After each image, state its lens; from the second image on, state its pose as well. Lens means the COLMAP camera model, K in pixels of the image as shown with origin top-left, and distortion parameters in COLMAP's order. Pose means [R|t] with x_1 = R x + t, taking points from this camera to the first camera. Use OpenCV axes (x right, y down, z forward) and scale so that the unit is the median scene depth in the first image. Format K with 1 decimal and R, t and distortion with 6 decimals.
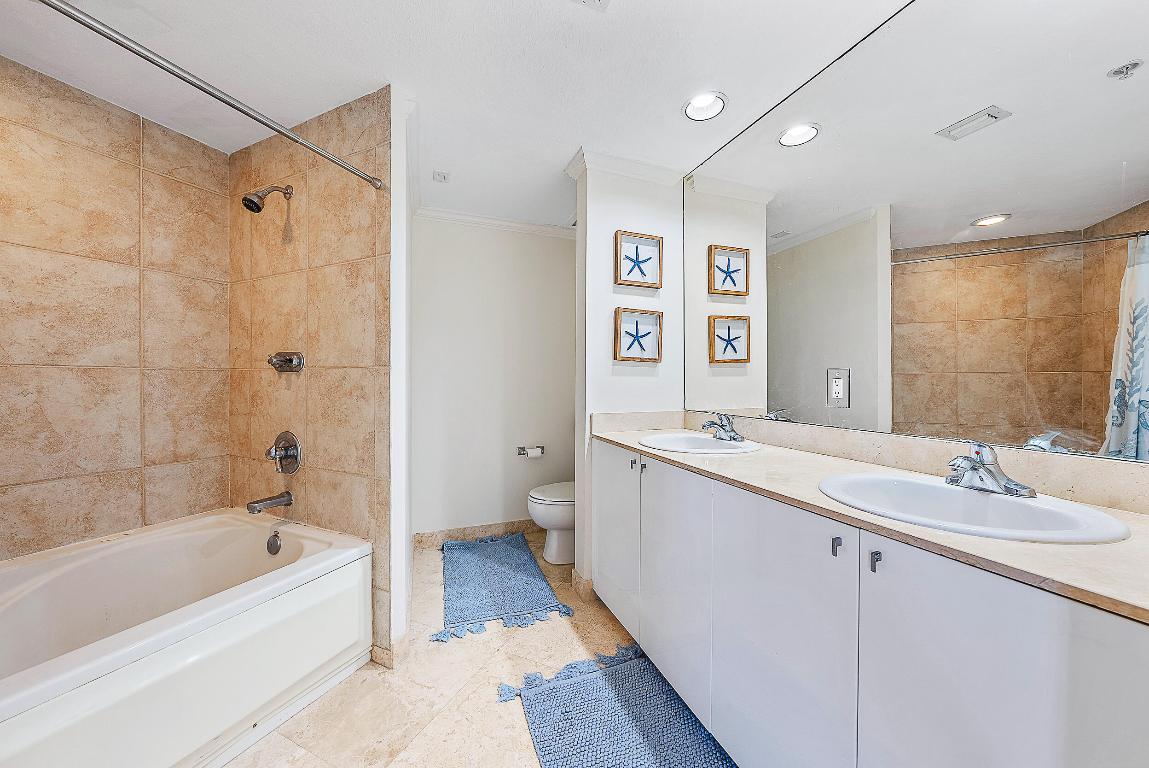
lens RADIAL K [[395.3, 0, 574.9], [0, 395.3, 383.4], [0, 0, 1]] dist [-0.001393, -0.000226]
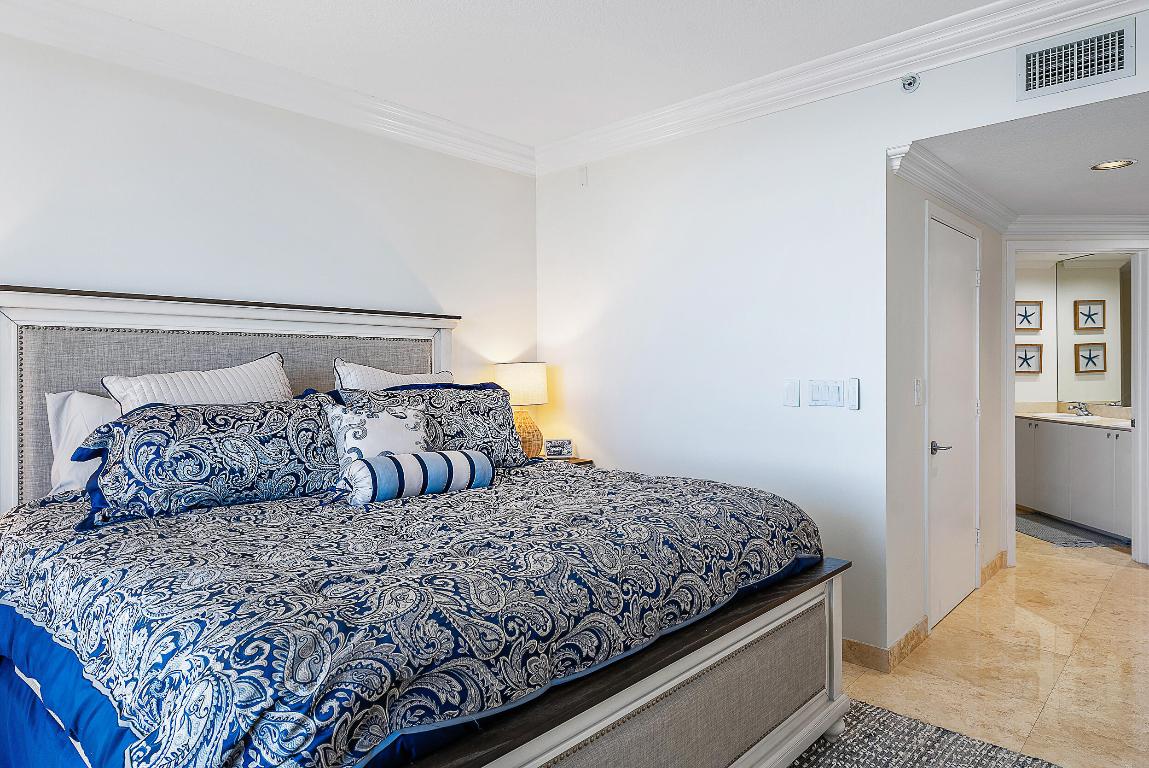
lens RADIAL K [[748.7, 0, 564.7], [0, 748.7, 373.8], [0, 0, 1]] dist [0.017485, 0.000052]
pose [[0.952354, -0.009953, -0.304834, -0.733352], [0.012288, 0.999908, 0.005742, -0.093880], [0.304748, -0.009215, 0.952388, -2.662928]]
